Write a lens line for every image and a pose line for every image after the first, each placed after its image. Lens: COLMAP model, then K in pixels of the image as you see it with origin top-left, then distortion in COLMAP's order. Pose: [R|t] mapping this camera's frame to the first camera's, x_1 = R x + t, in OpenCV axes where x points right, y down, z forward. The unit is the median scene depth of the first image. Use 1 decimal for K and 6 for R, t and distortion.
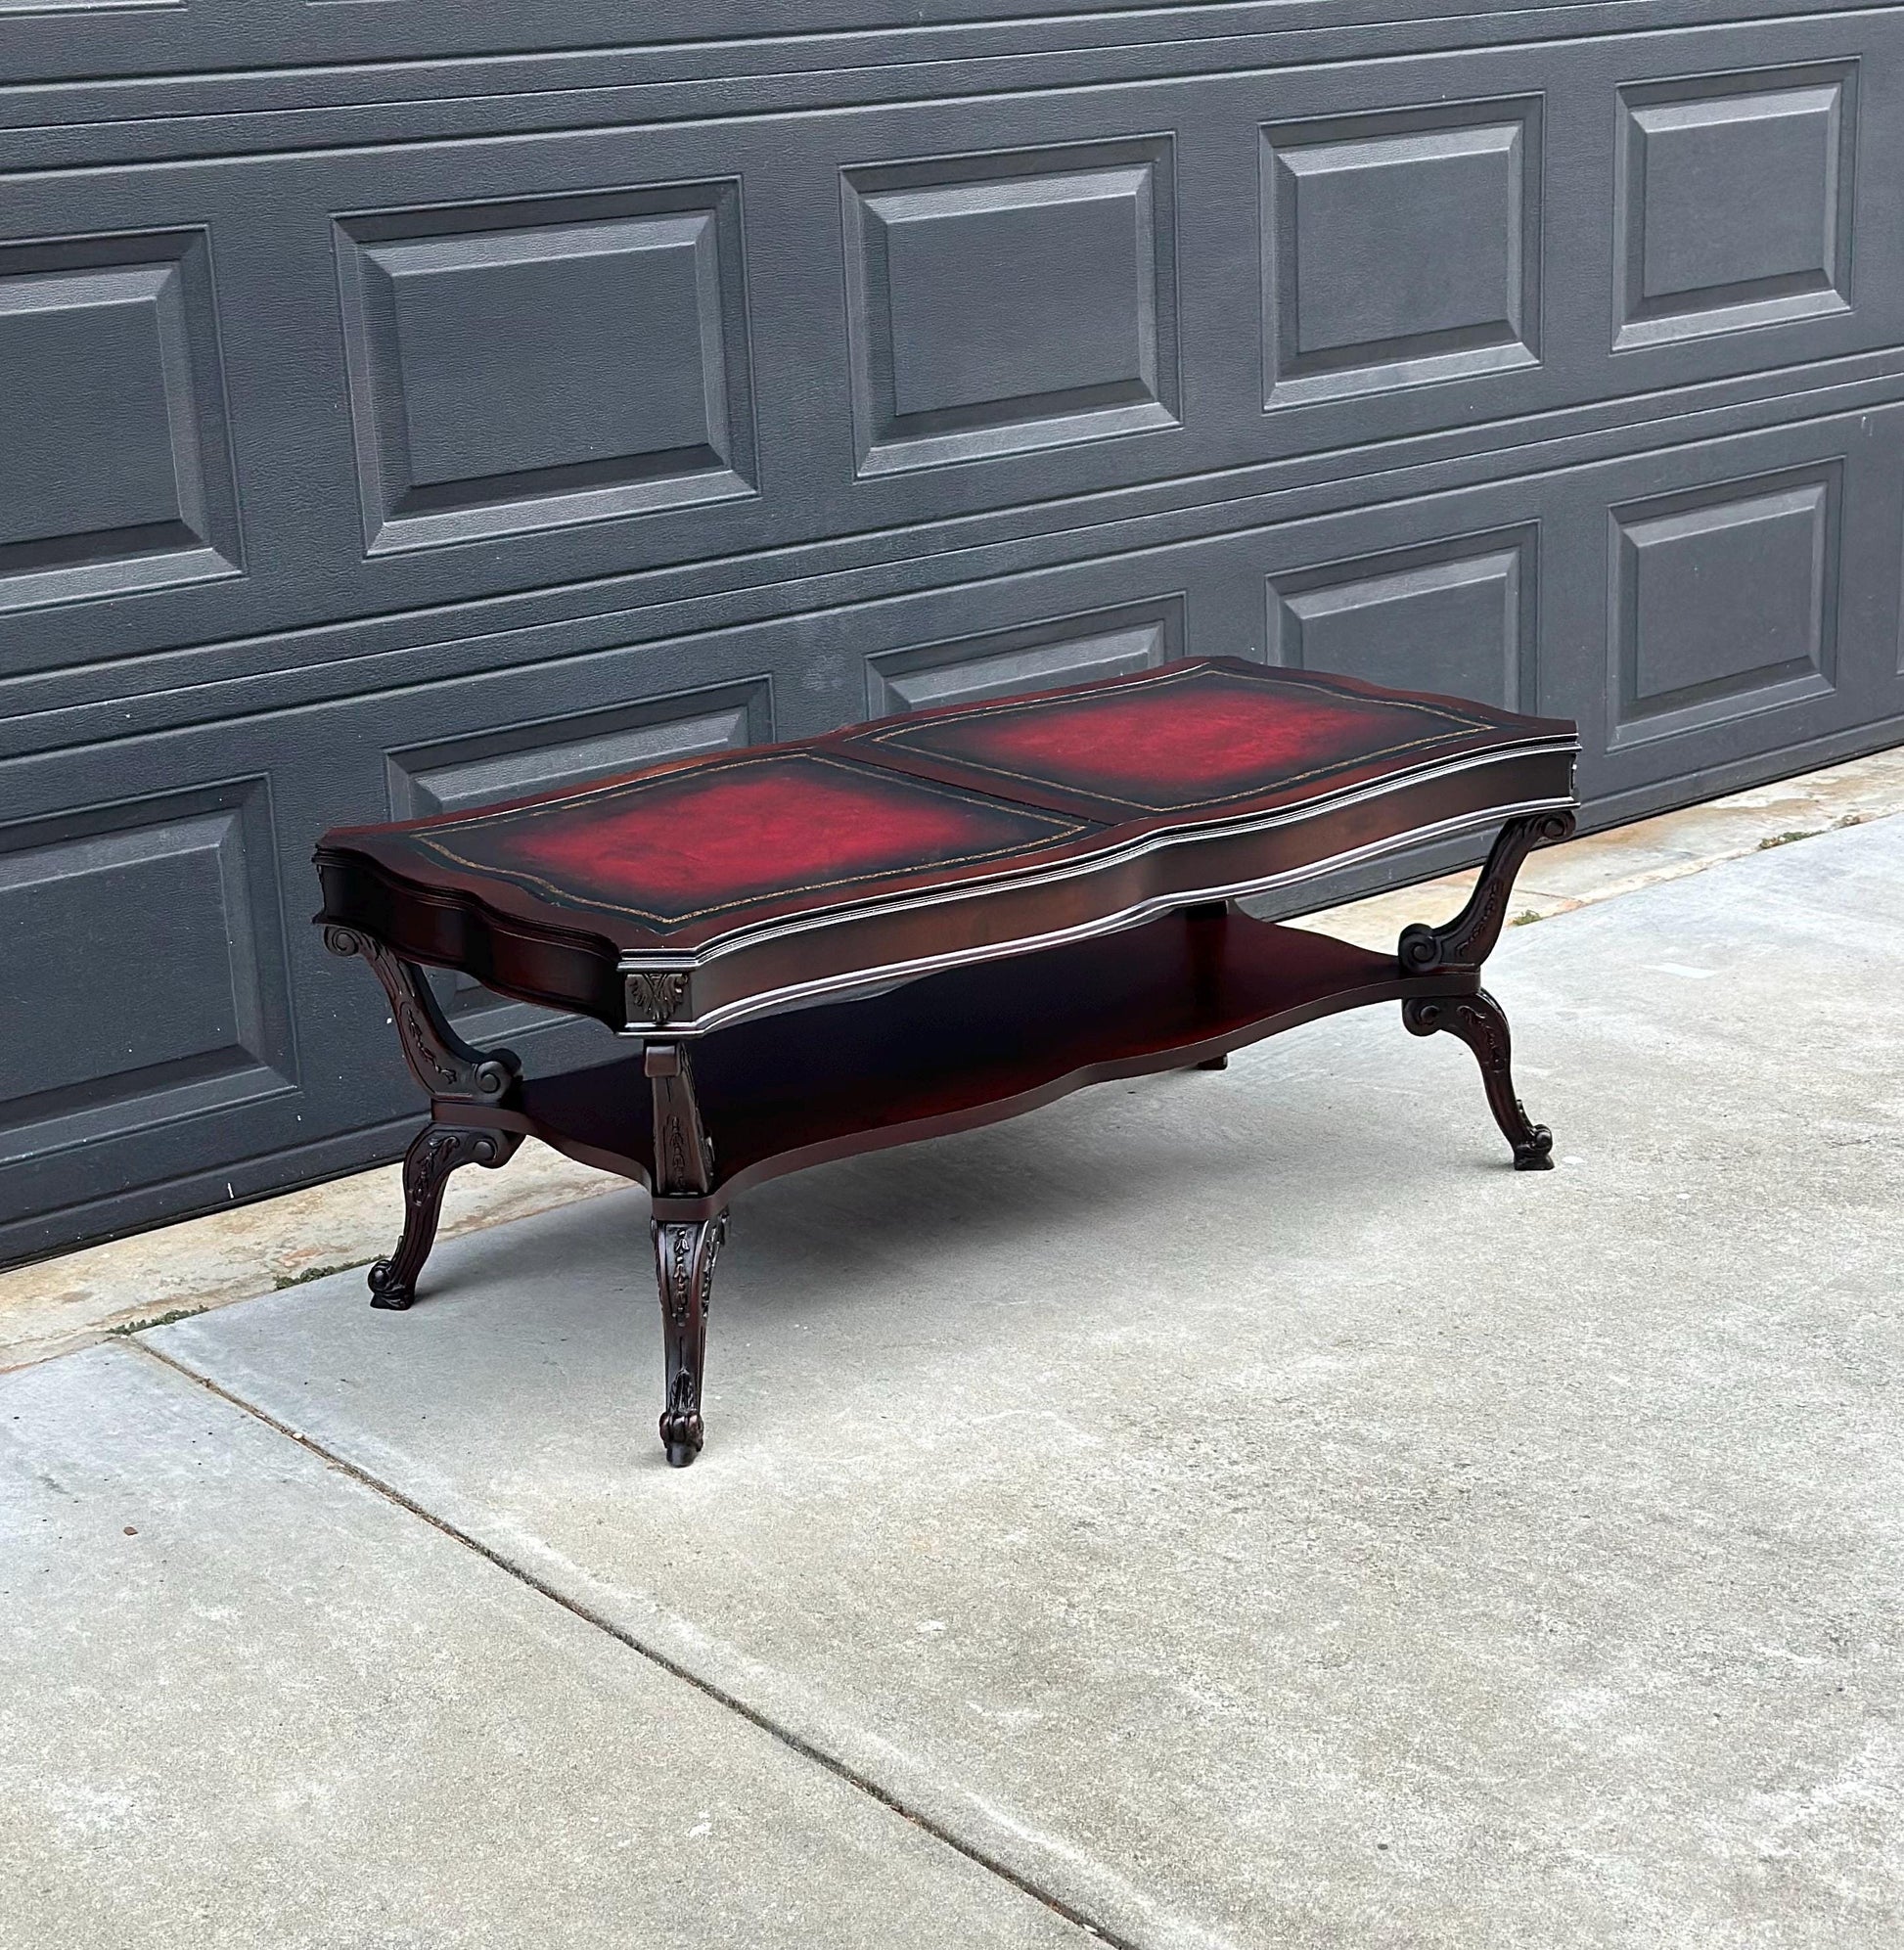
lens RADIAL K [[3674.5, 0, 929.8], [0, 3674.5, 1074.2], [0, 0, 1]] dist [0.139618, 0.000000]
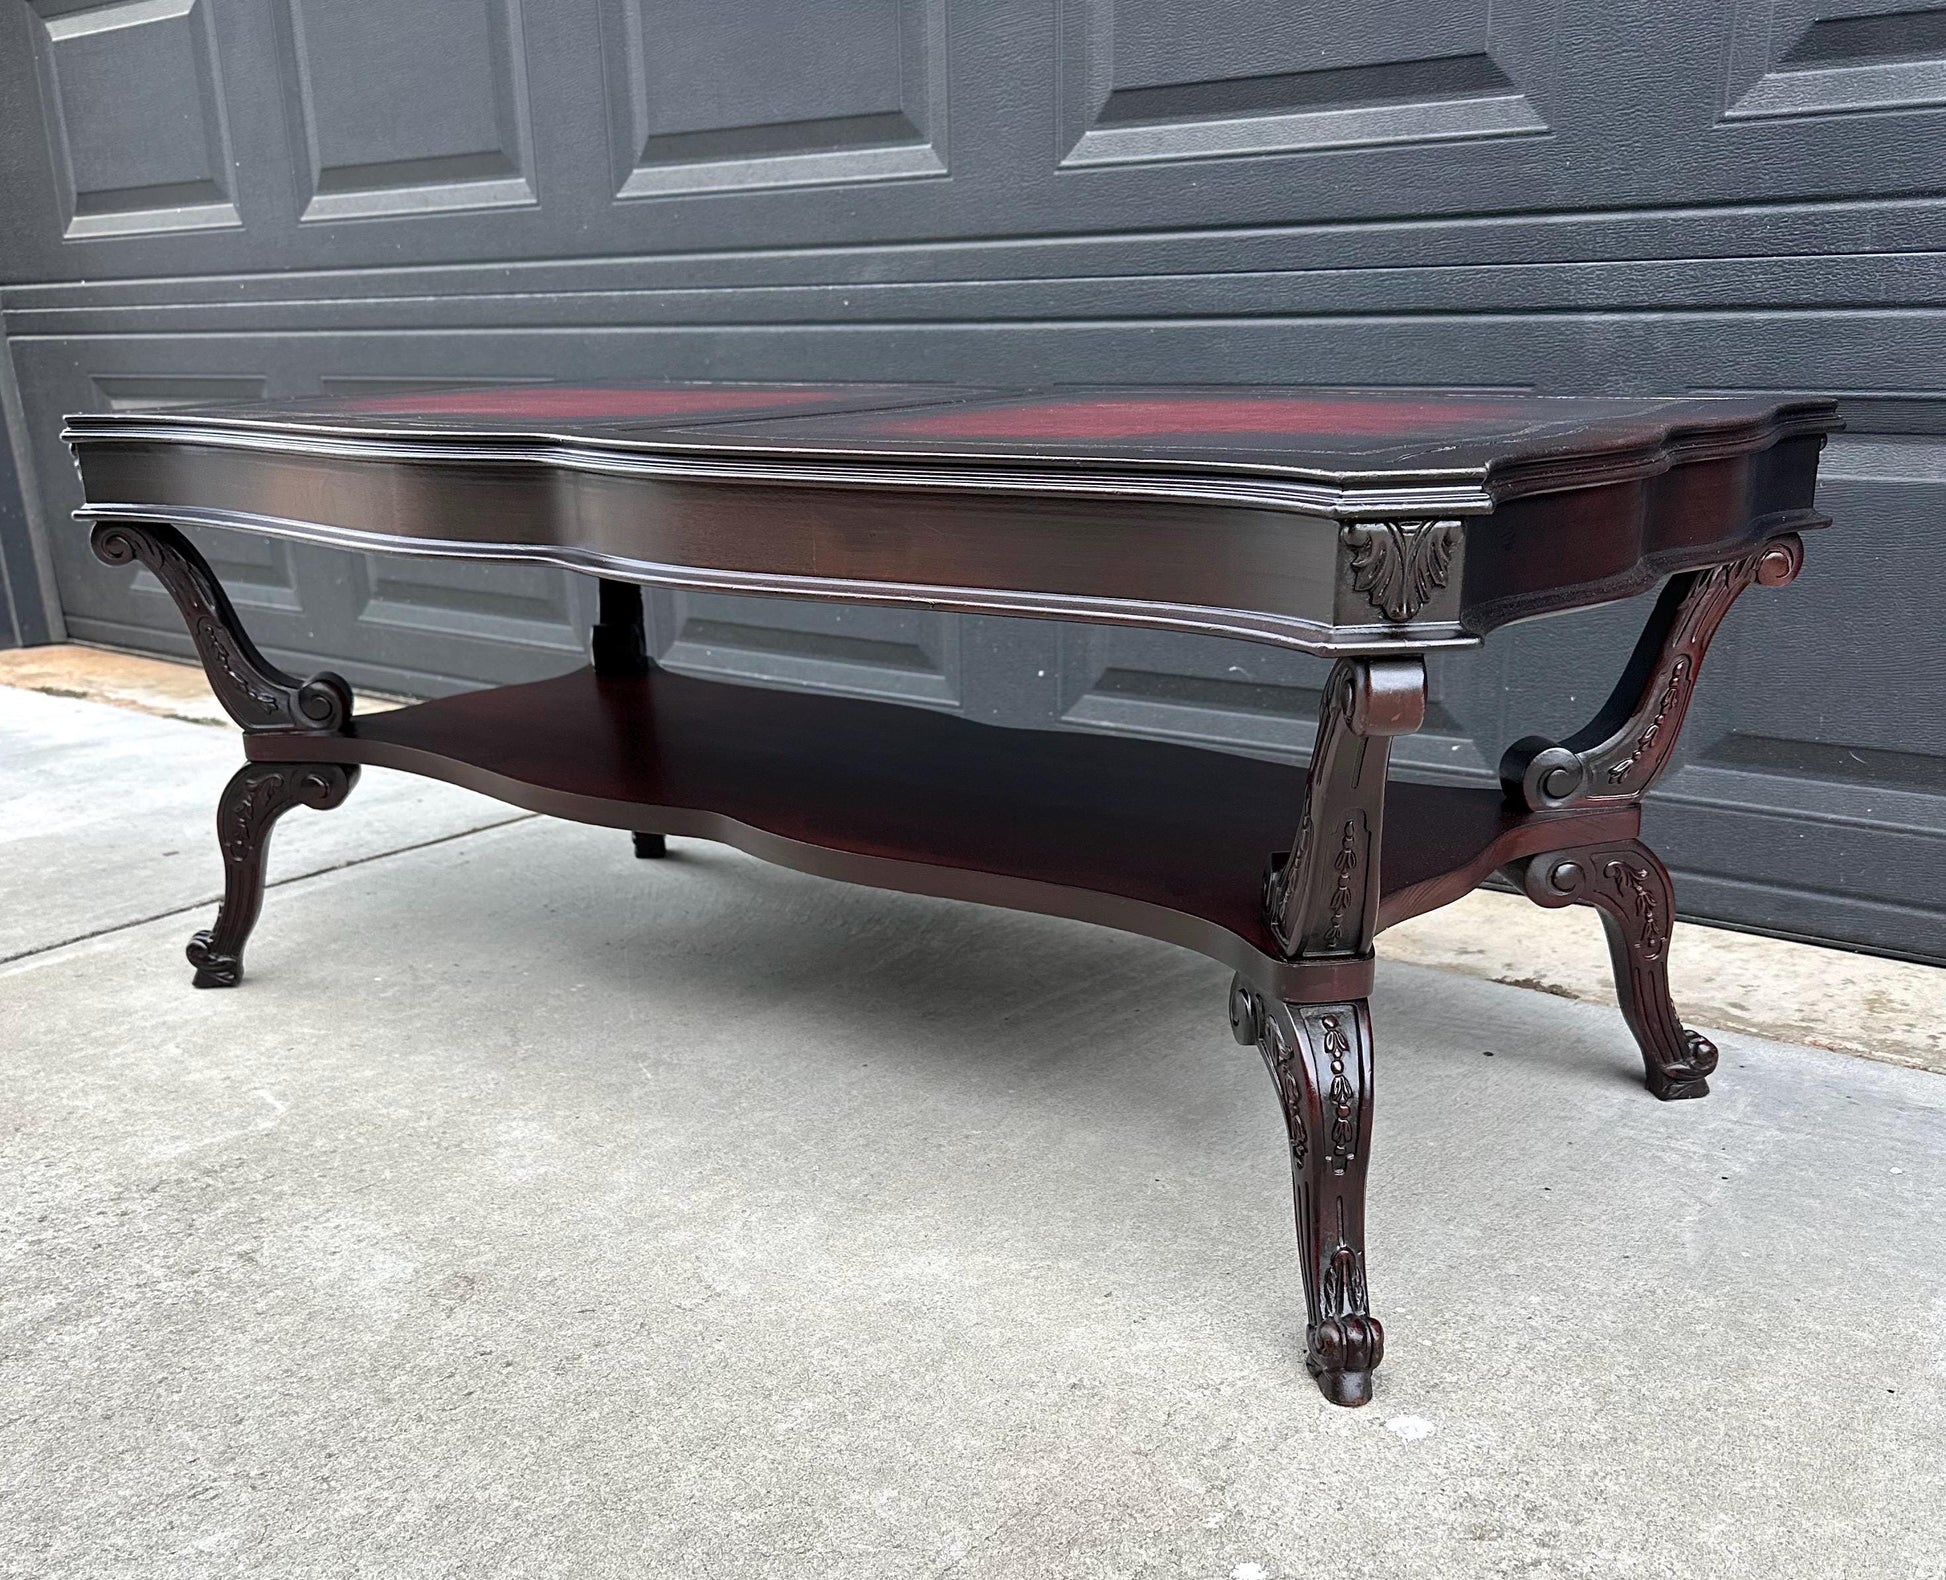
lens RADIAL K [[1914.0, 0, 994.1], [0, 1914.0, 1034.6], [0, 0, 1]] dist [0.007556, 0.000000]
pose [[0.216650, 0.380749, -0.898940, 0.382335], [-0.286346, 0.905093, 0.314344, -0.089916], [0.933311, 0.189305, 0.305114, 0.893618]]
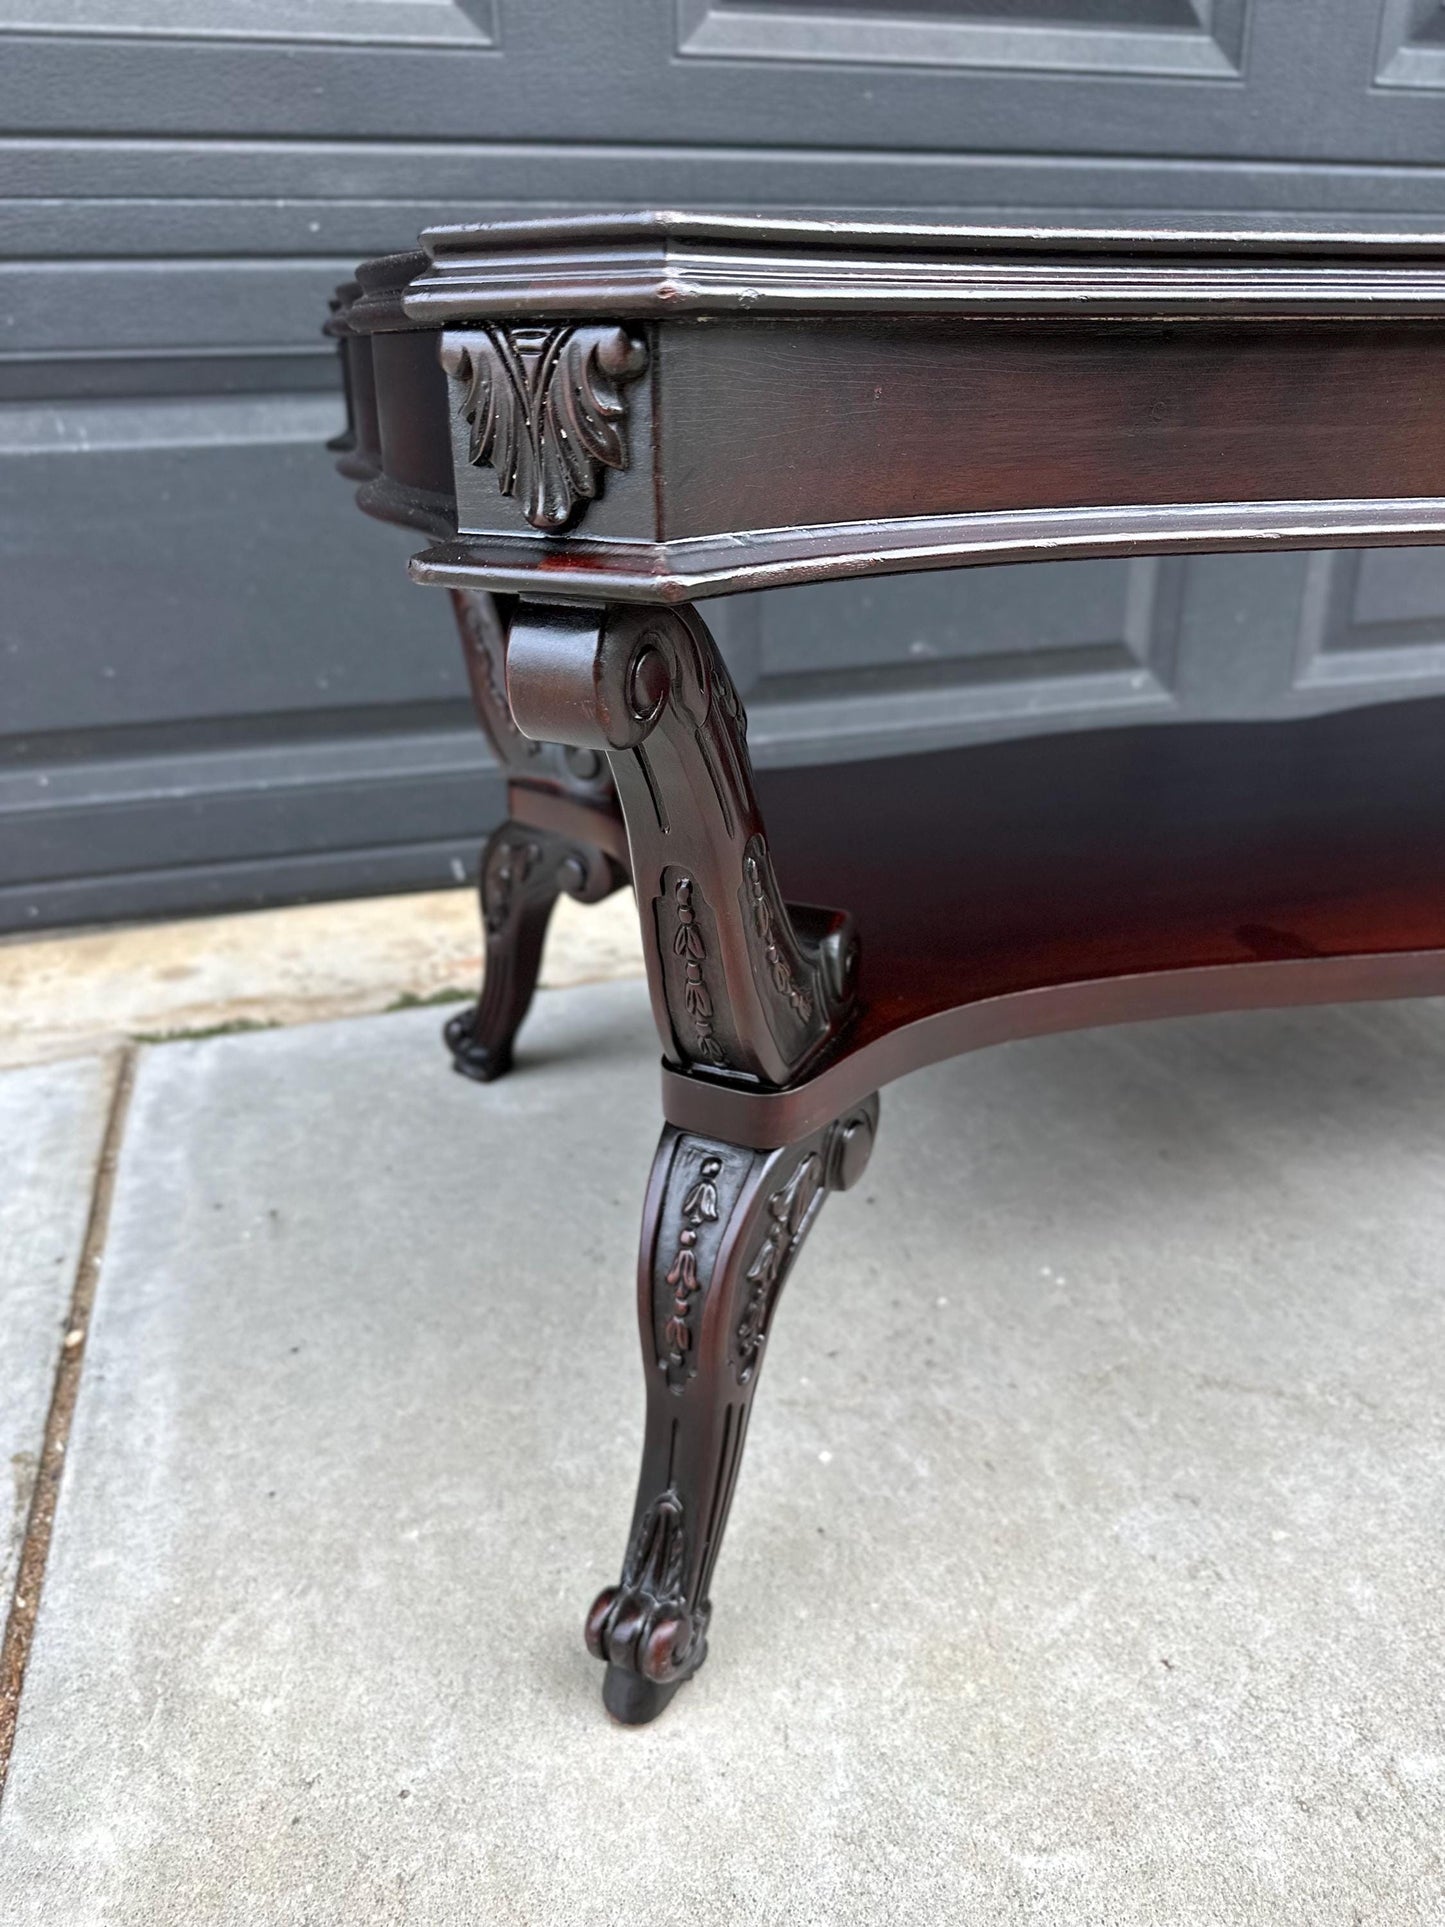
lens RADIAL K [[1396.7, 0, 729.3], [0, 1396.7, 973.3], [0, 0, 1]] dist [0.003782, -0.019609]
pose [[0.925452, 0.172127, -0.337508, -0.016357], [-0.132014, 0.981513, 0.138581, 0.001785], [0.355122, -0.083694, 0.931066, 0.741214]]
